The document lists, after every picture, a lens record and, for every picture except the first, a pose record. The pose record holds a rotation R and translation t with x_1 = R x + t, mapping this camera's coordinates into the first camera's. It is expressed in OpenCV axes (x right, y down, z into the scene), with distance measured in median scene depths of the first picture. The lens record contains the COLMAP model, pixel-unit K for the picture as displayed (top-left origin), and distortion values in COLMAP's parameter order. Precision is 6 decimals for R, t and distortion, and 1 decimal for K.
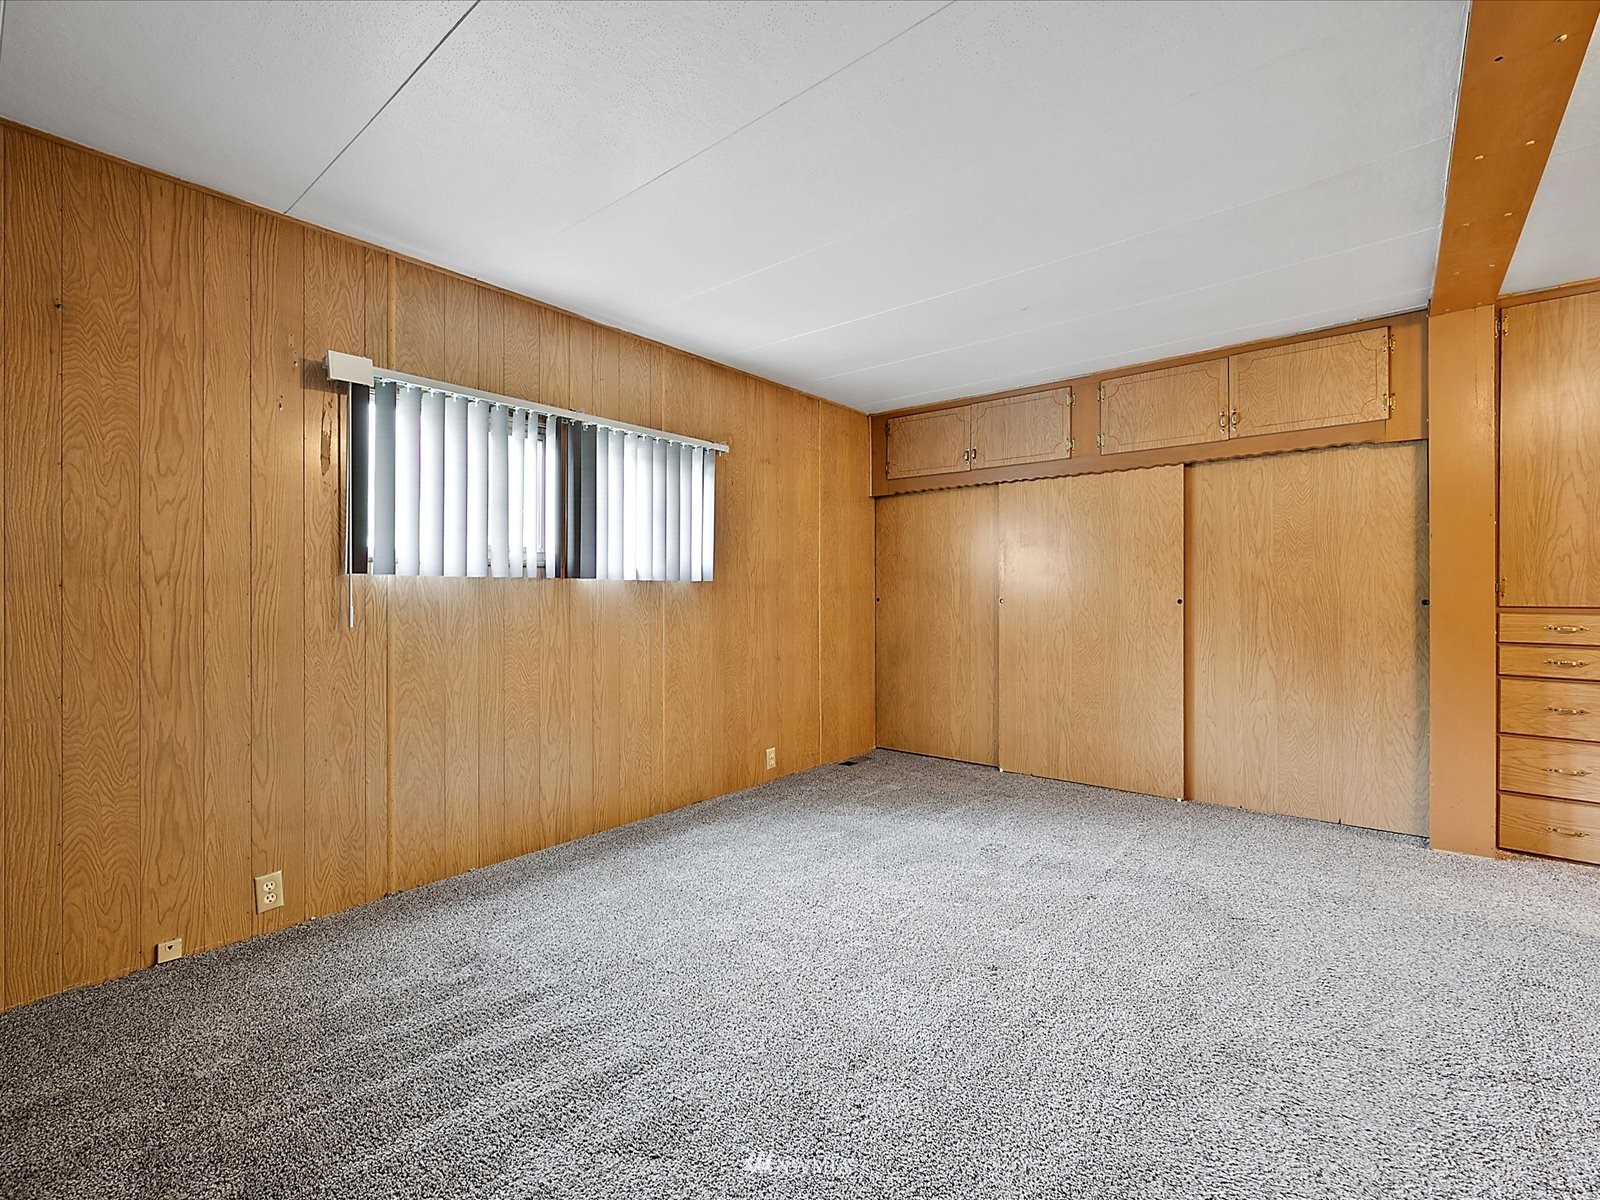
lens RADIAL K [[714.6, 0, 806.5], [0, 714.6, 597.2], [0, 0, 1]] dist [-0.003221, 0.001104]
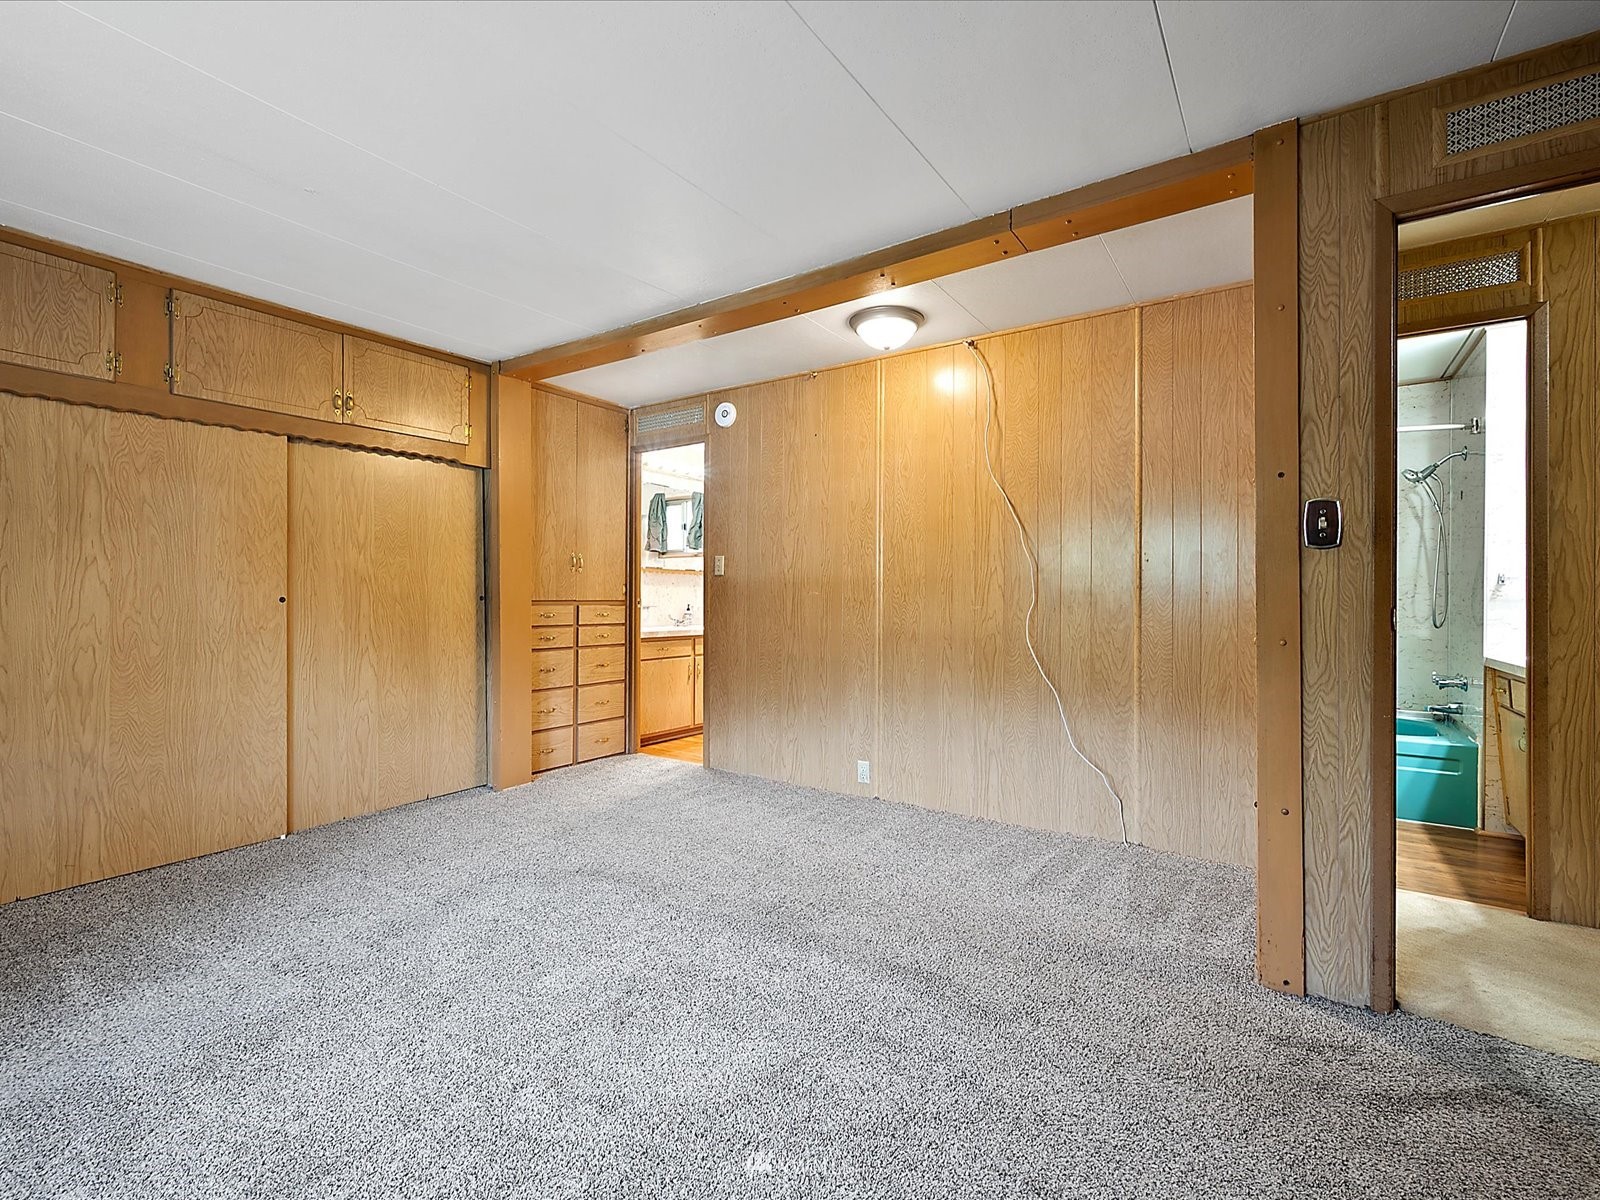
lens RADIAL K [[714.6, 0, 808.1], [0, 714.6, 596.1], [0, 0, 1]] dist [-0.003221, 0.001104]
pose [[-0.094770, -0.002798, 0.995495, -0.387794], [0.004628, 0.999984, 0.003251, 0.002126], [-0.995488, 0.004915, -0.094756, 0.490060]]
